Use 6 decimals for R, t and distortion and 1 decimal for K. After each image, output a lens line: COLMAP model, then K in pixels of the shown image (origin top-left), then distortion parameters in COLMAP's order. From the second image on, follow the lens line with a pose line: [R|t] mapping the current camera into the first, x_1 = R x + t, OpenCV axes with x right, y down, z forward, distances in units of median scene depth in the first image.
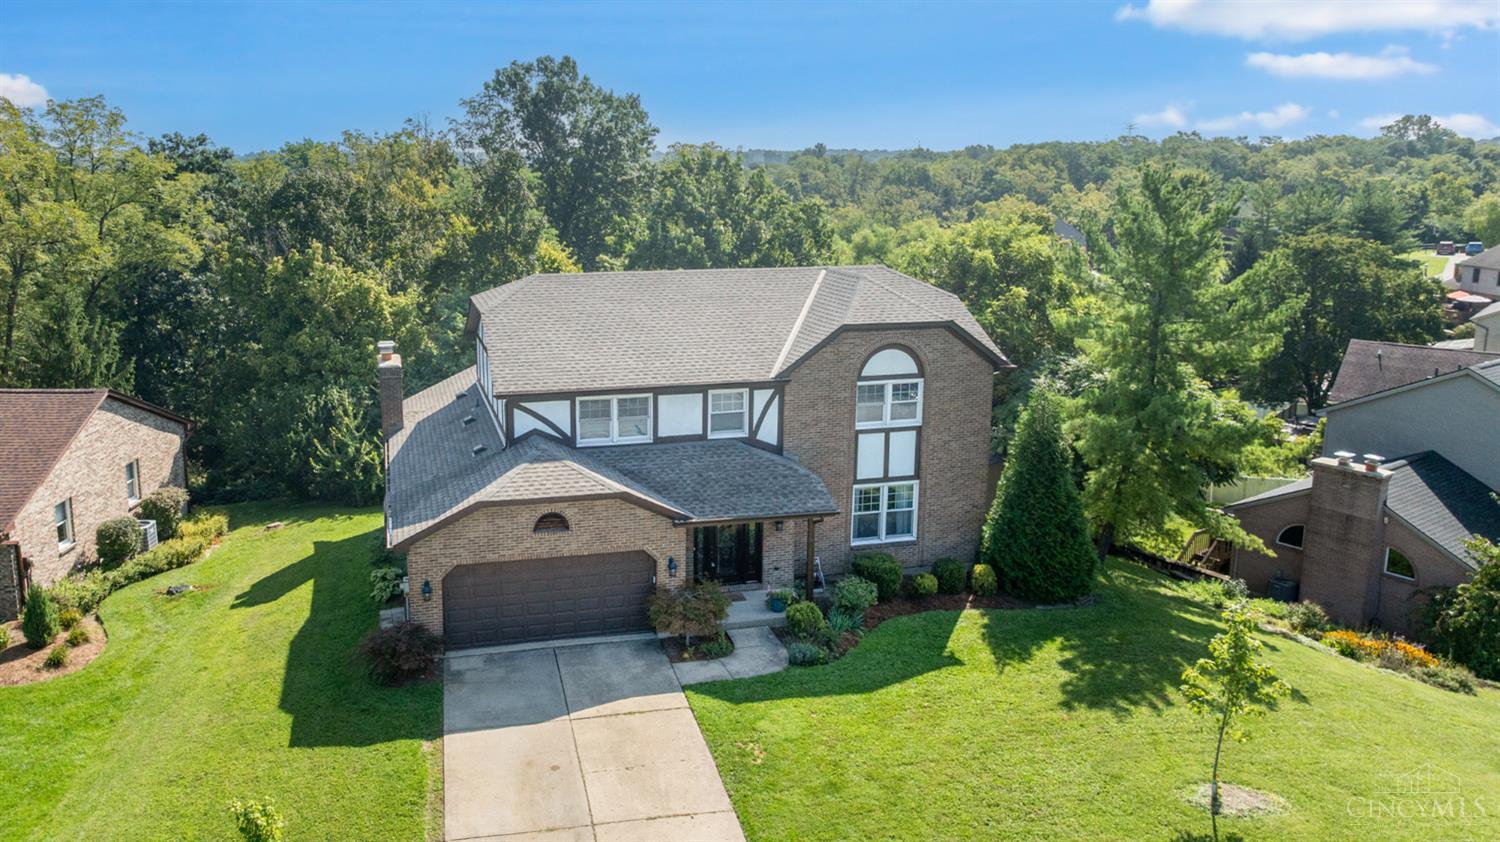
lens RADIAL K [[1089.2, 0, 630.9], [0, 1089.2, 365.3], [0, 0, 1]] dist [-0.014296, 0.003037]
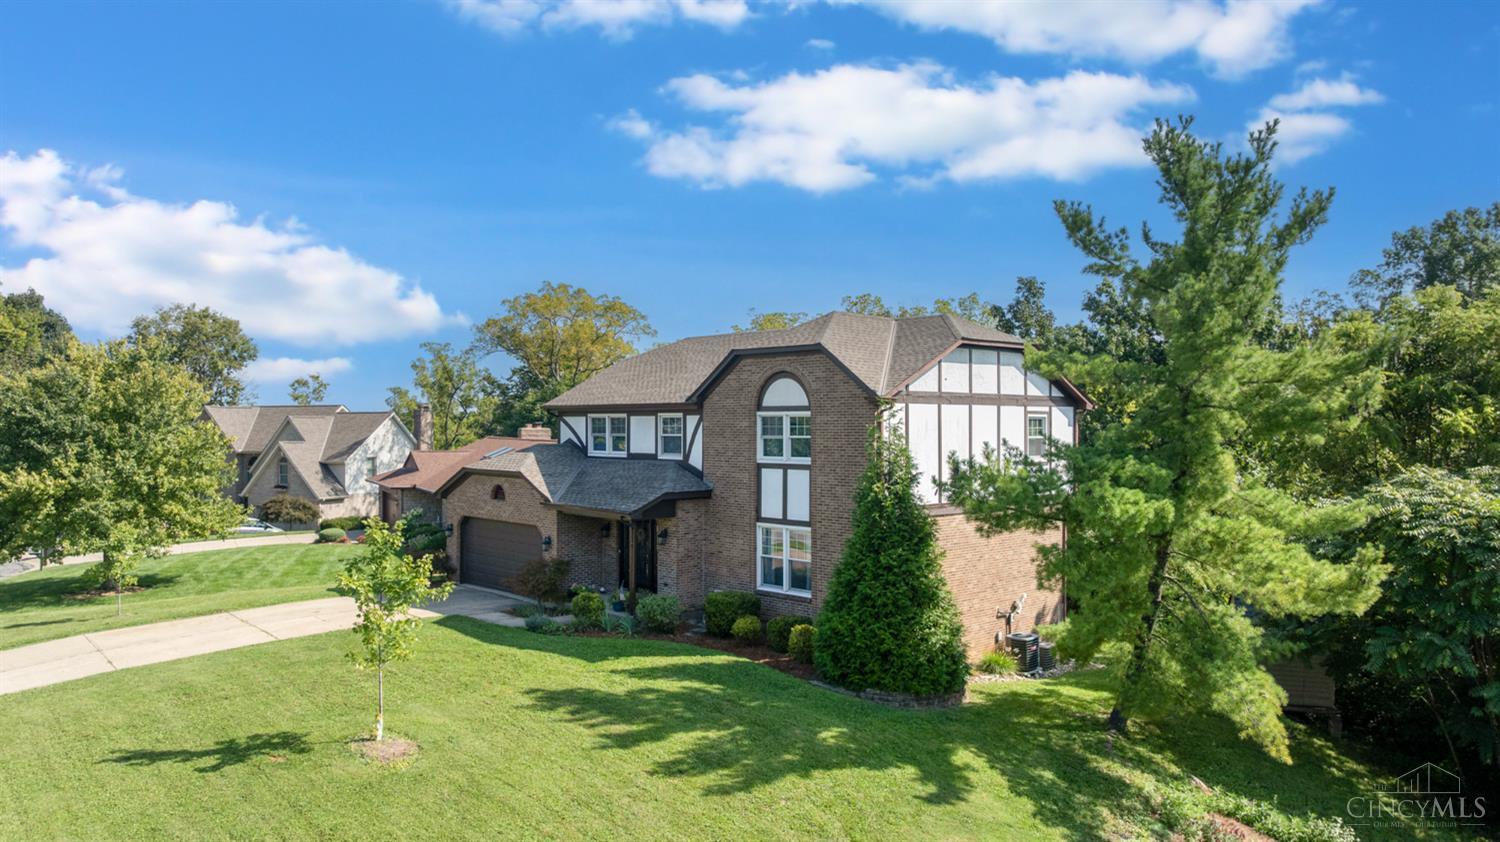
lens RADIAL K [[1070.9, 0, 747.1], [0, 1070.9, 414.6], [0, 0, 1]] dist [-0.016087, -0.002726]
pose [[0.496914, -0.003592, -0.867792, 1.016134], [-0.162437, 0.981932, -0.097079, 0.110477], [0.852462, 0.189202, 0.487352, 0.524032]]
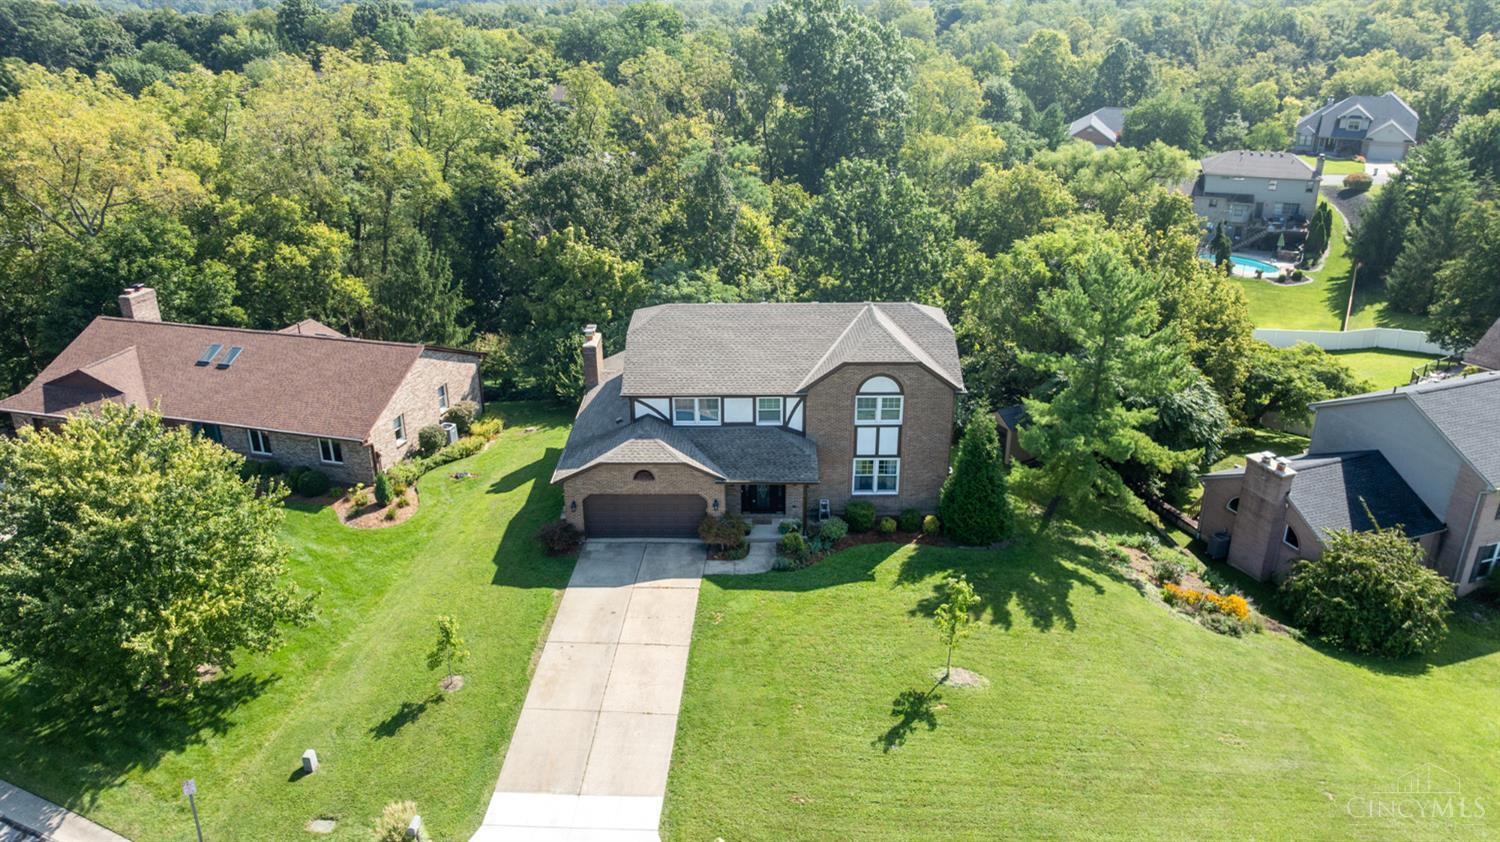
lens RADIAL K [[1070.9, 0, 747.1], [0, 1070.9, 414.6], [0, 0, 1]] dist [-0.016087, -0.002726]
pose [[0.973946, 0.088412, -0.208834, 0.373047], [-0.041459, 0.974770, 0.219326, -0.283438], [0.222956, -0.204954, 0.953040, -0.489023]]
